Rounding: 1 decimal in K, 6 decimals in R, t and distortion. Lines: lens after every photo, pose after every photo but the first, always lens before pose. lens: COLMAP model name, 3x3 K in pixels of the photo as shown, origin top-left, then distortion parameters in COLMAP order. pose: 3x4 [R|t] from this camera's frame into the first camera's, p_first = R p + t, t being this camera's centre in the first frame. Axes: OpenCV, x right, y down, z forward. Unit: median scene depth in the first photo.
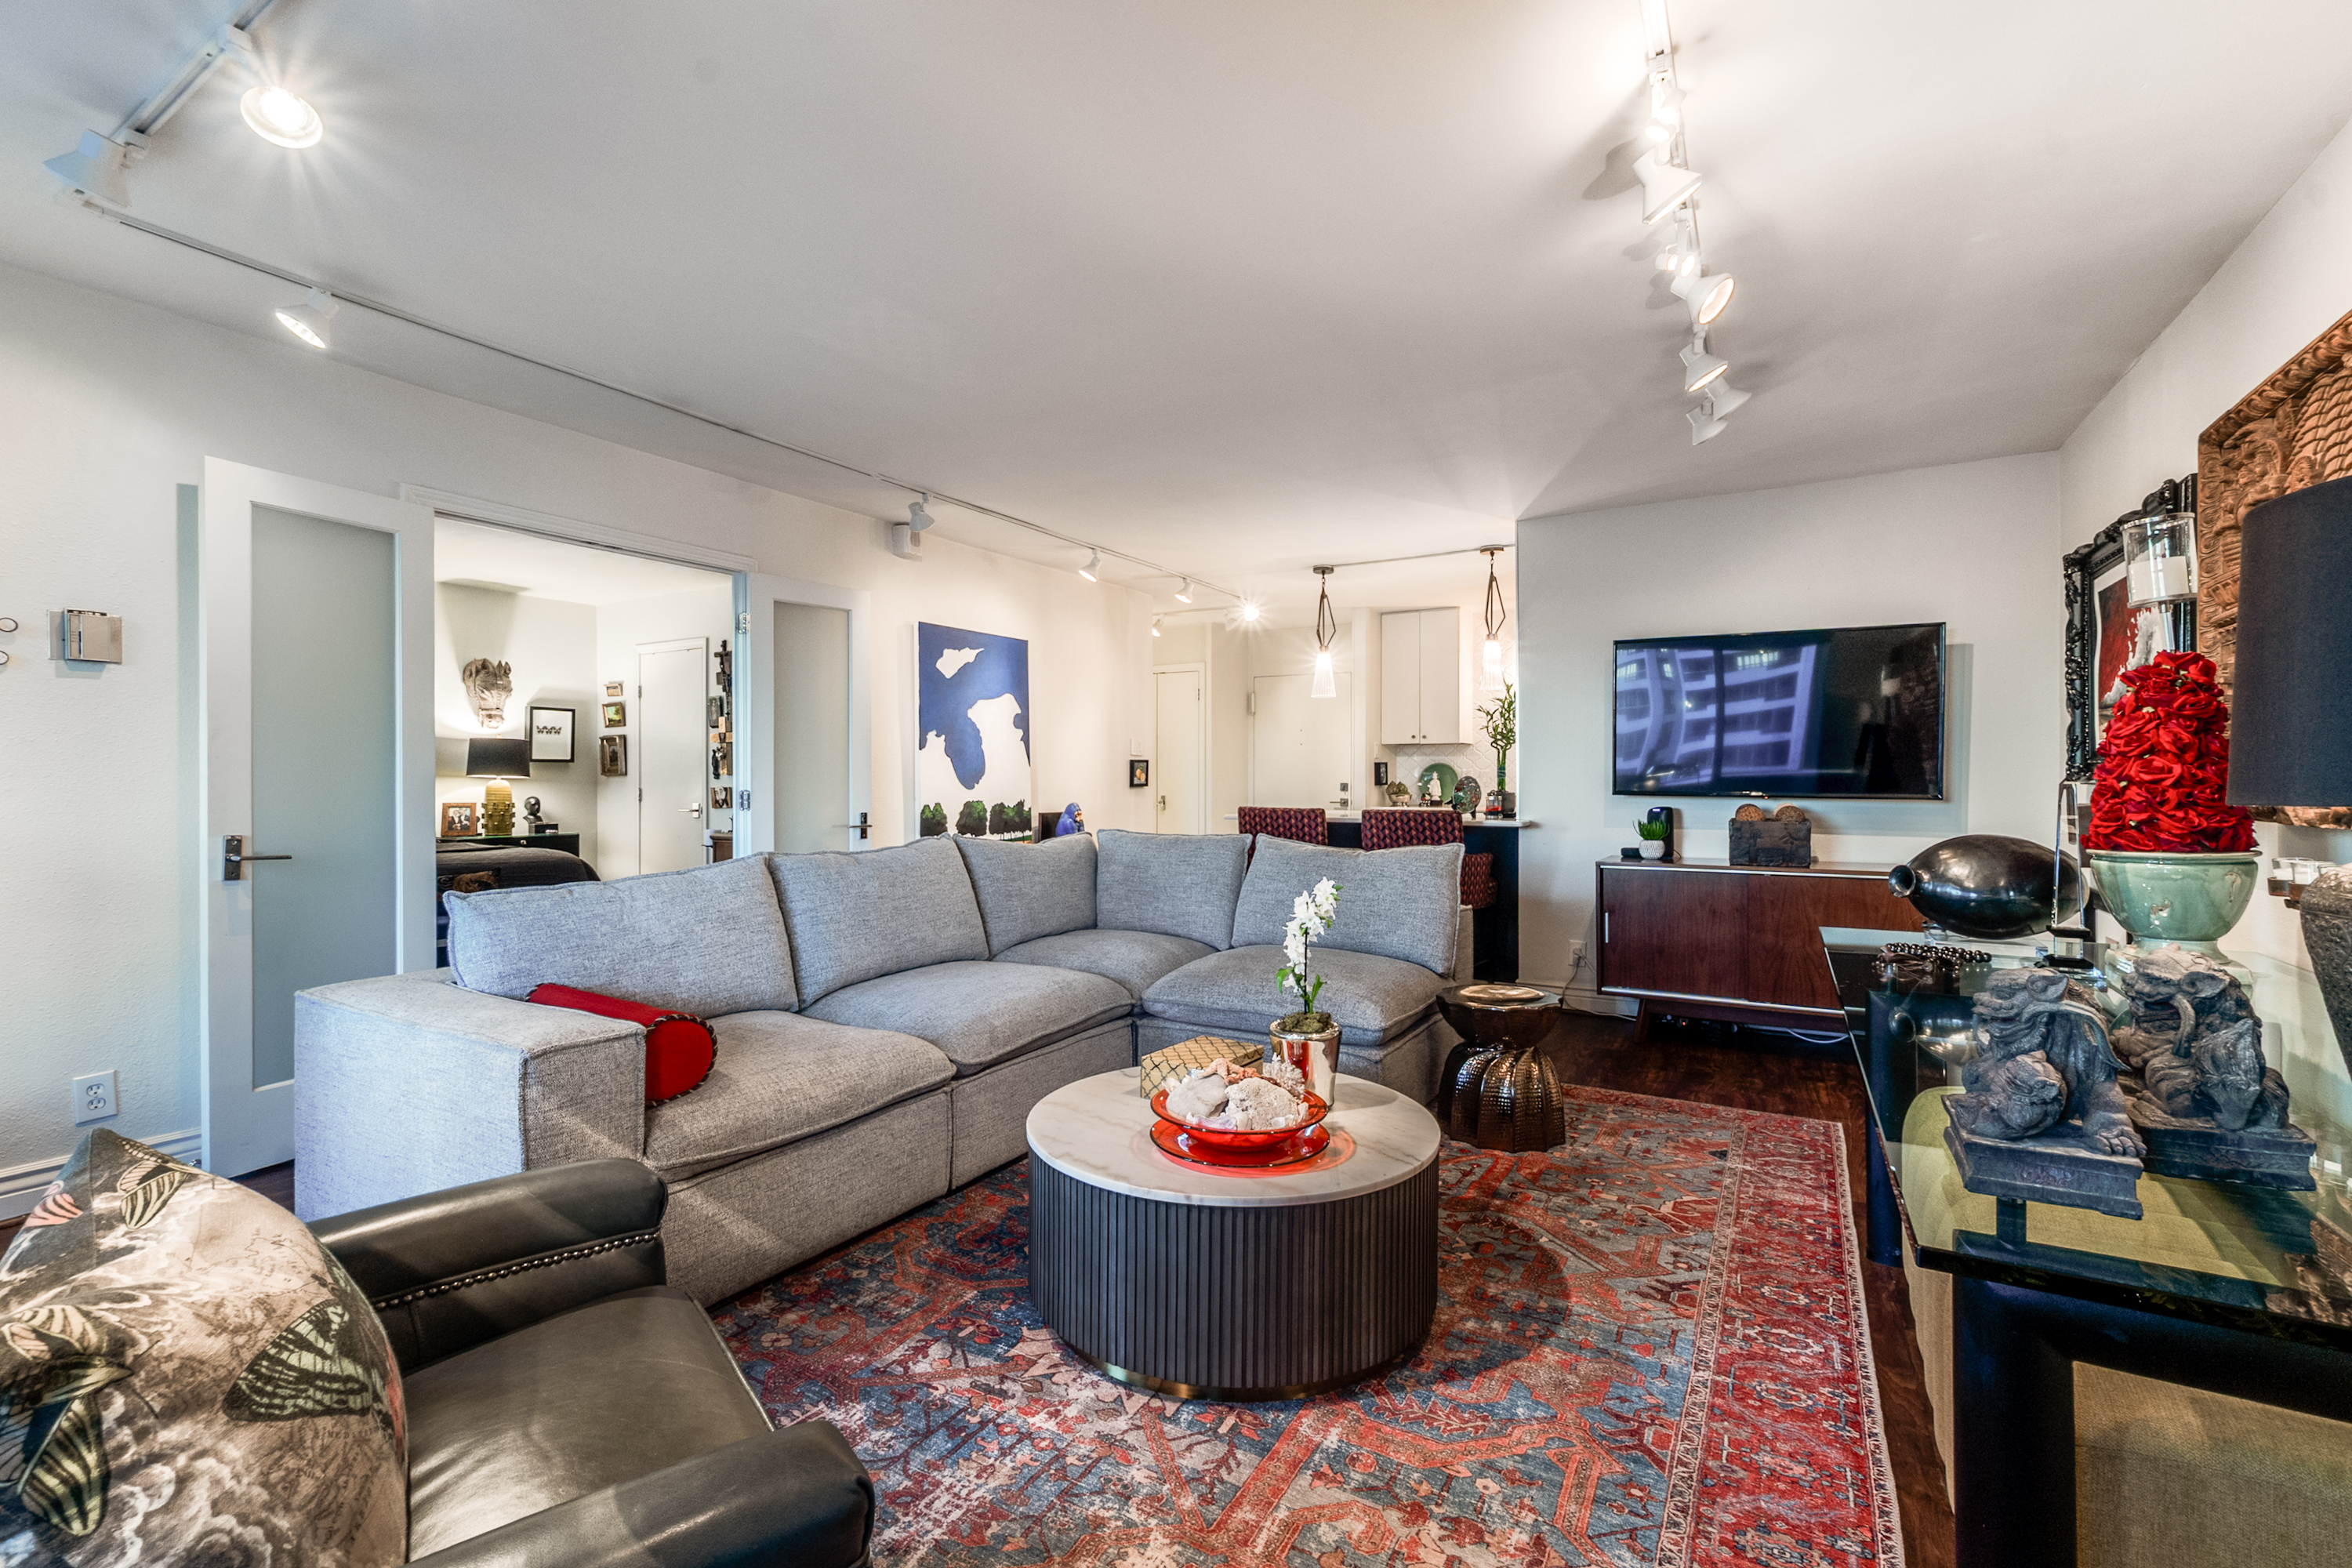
lens RADIAL K [[1023.8, 0, 1166.6], [0, 1023.8, 792.8], [0, 0, 1]] dist [0.001905, 0.000232]
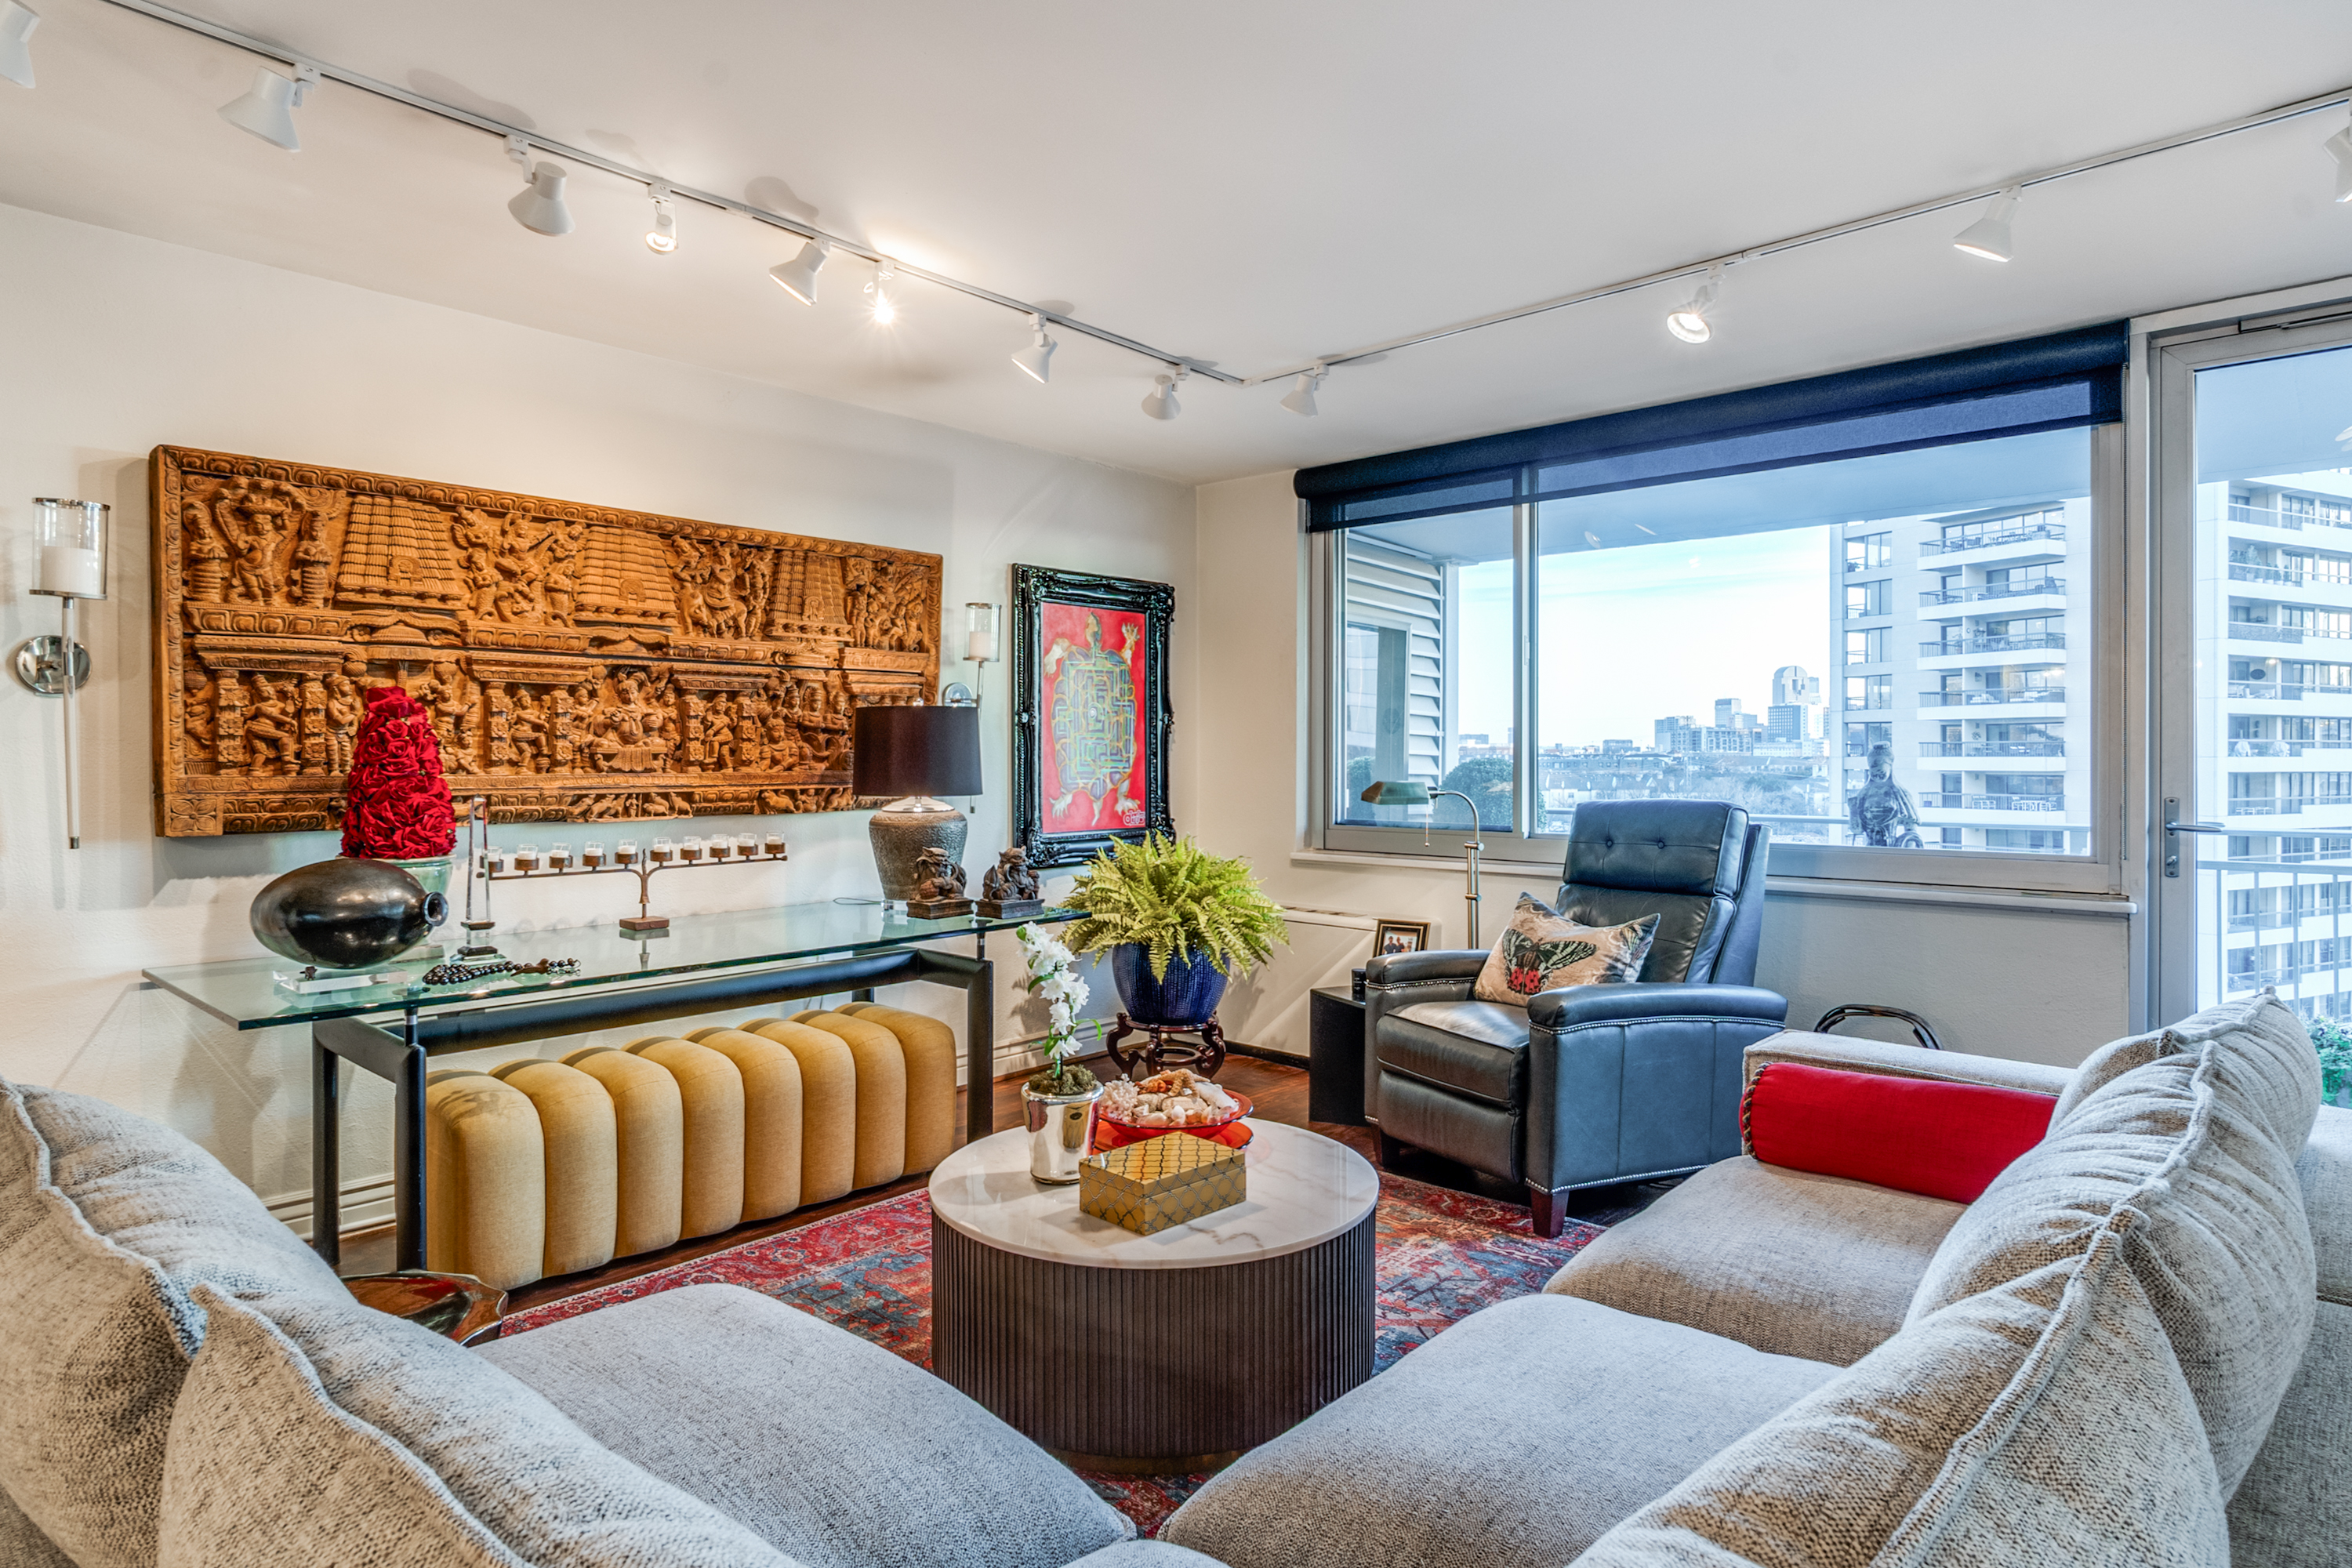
lens RADIAL K [[1316.5, 0, 1165.5], [0, 1316.5, 767.1], [0, 0, 1]] dist [-0.005350, -0.000289]
pose [[-0.982101, -0.003083, 0.188330, -0.106279], [0.000544, 0.999815, 0.019207, -0.043852], [-0.188354, 0.018965, -0.981918, 1.345471]]
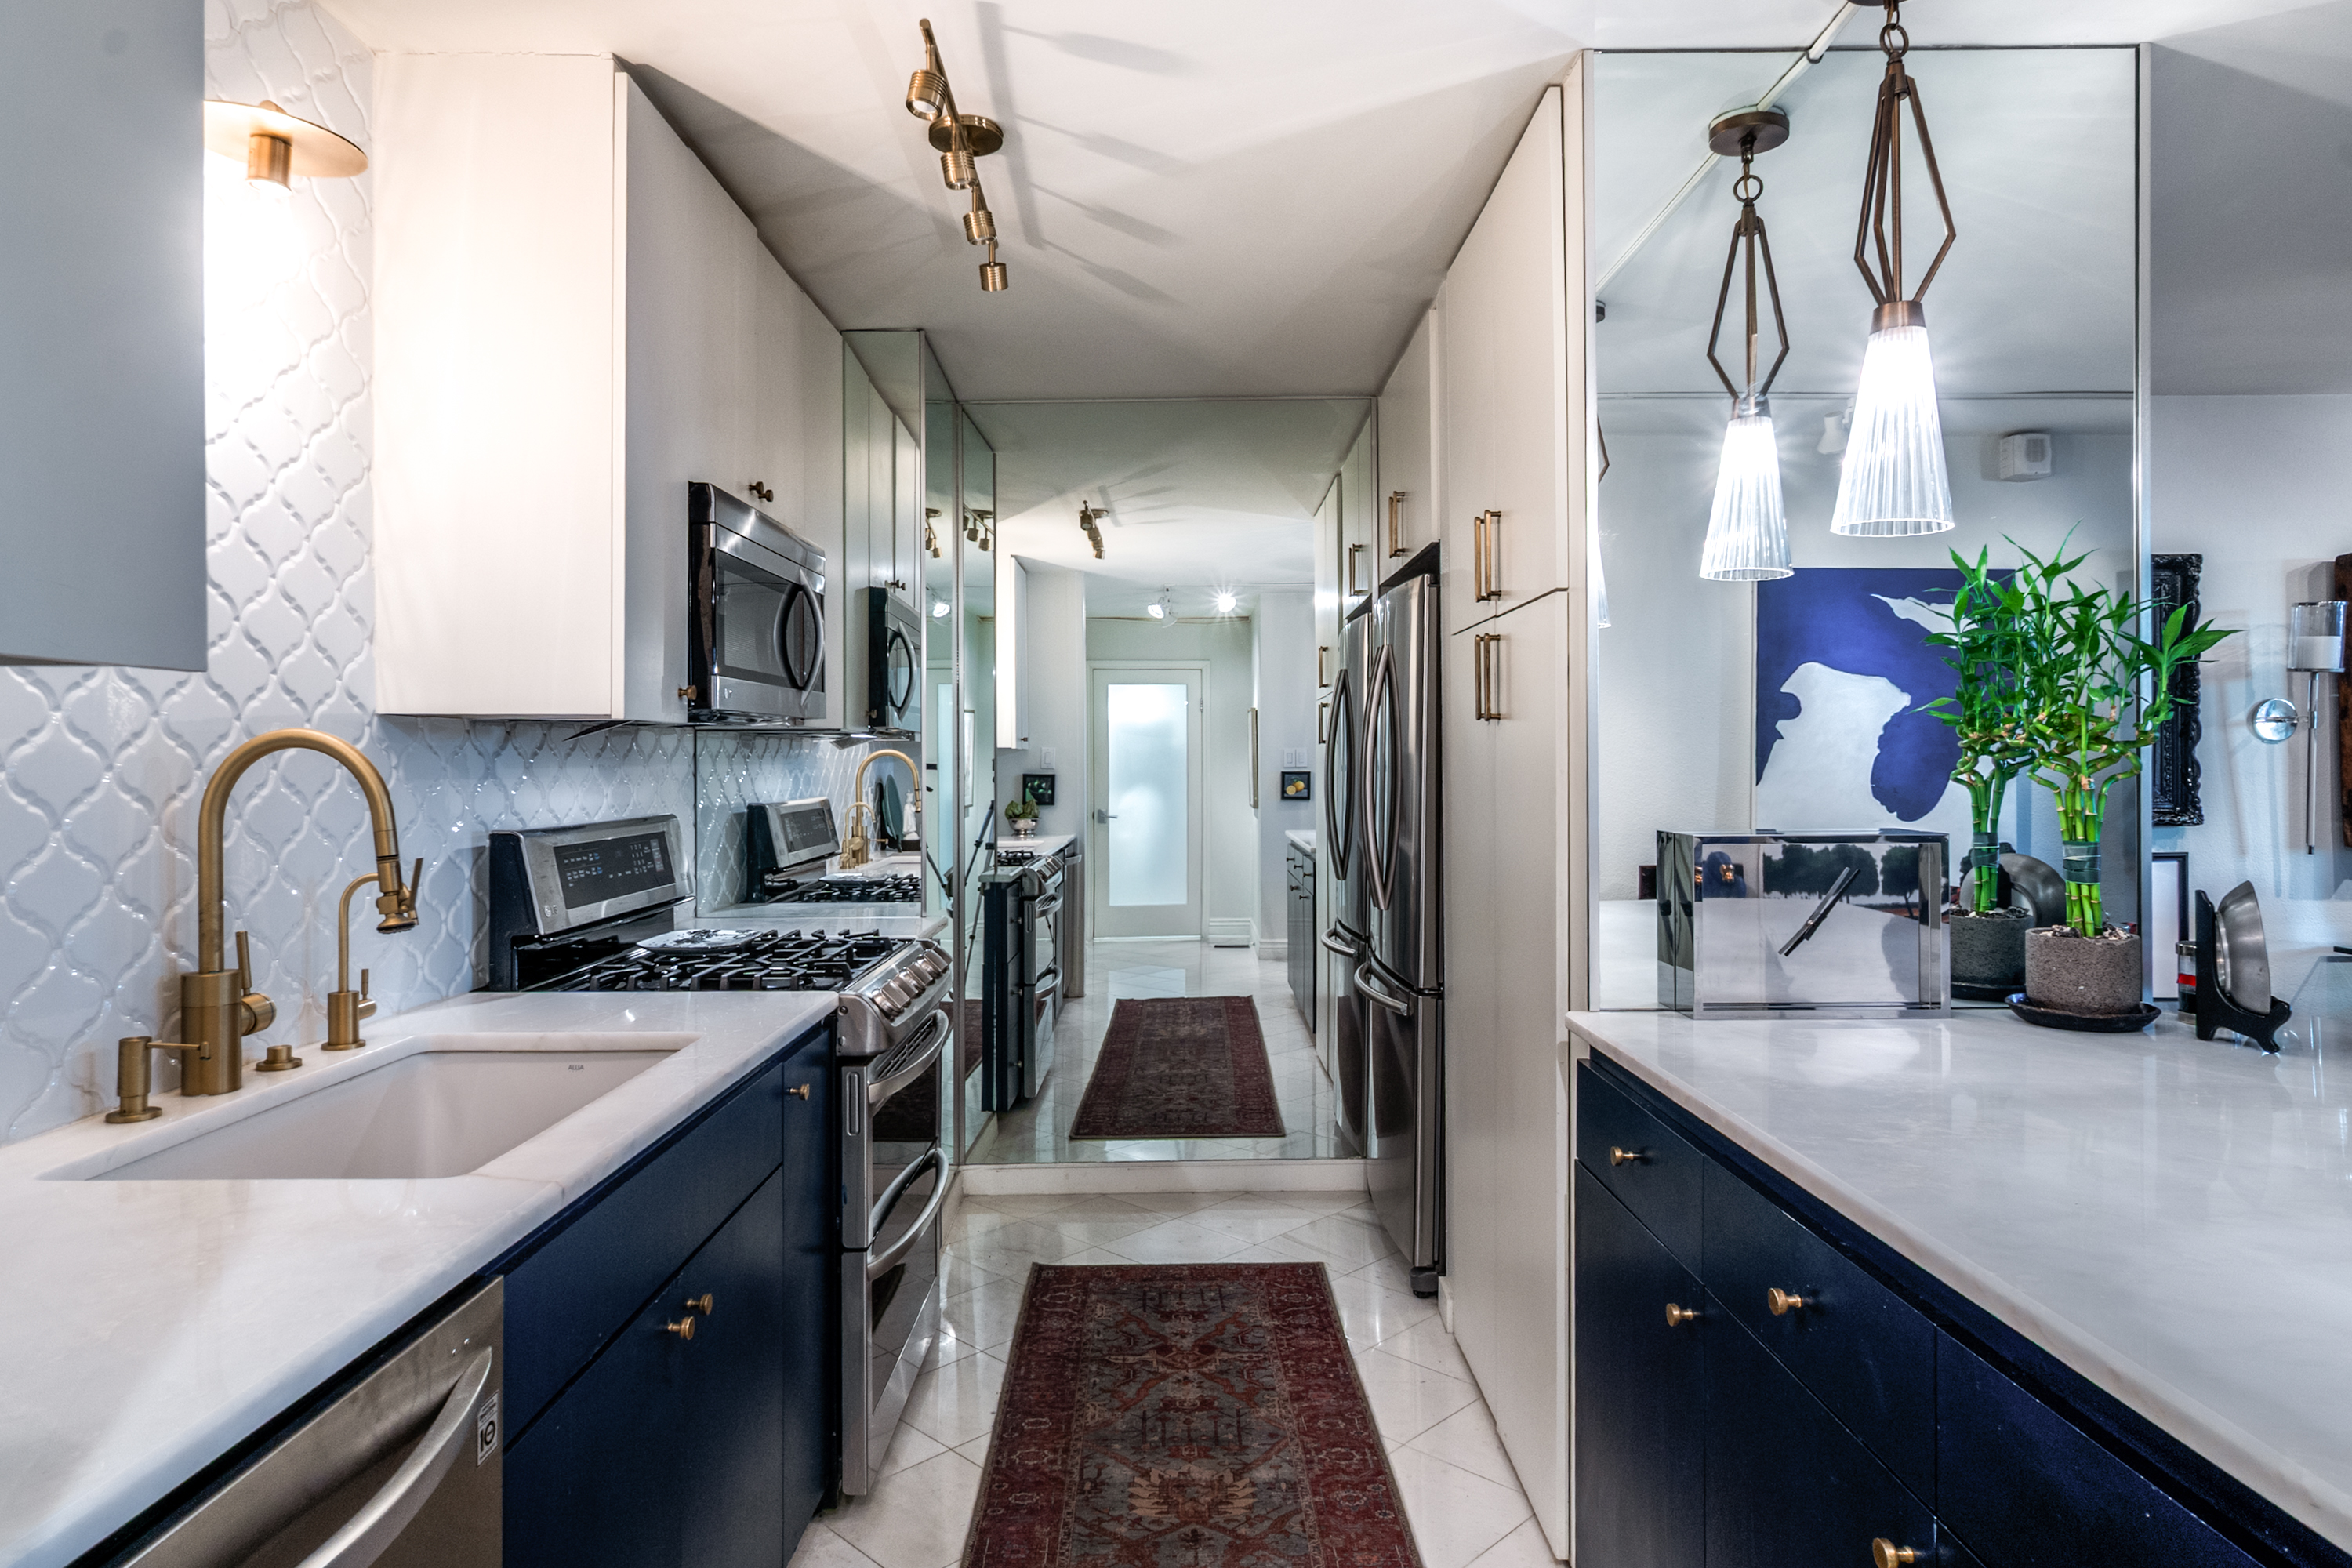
lens RADIAL K [[1345.6, 0, 1135.6], [0, 1345.6, 722.4], [0, 0, 1]] dist [0.001173, 0.000391]
pose [[-0.491836, 0.020479, 0.870447, 0.196554], [0.010354, 0.999790, -0.017671, -0.079904], [-0.870626, 0.000321, -0.491945, 2.089031]]
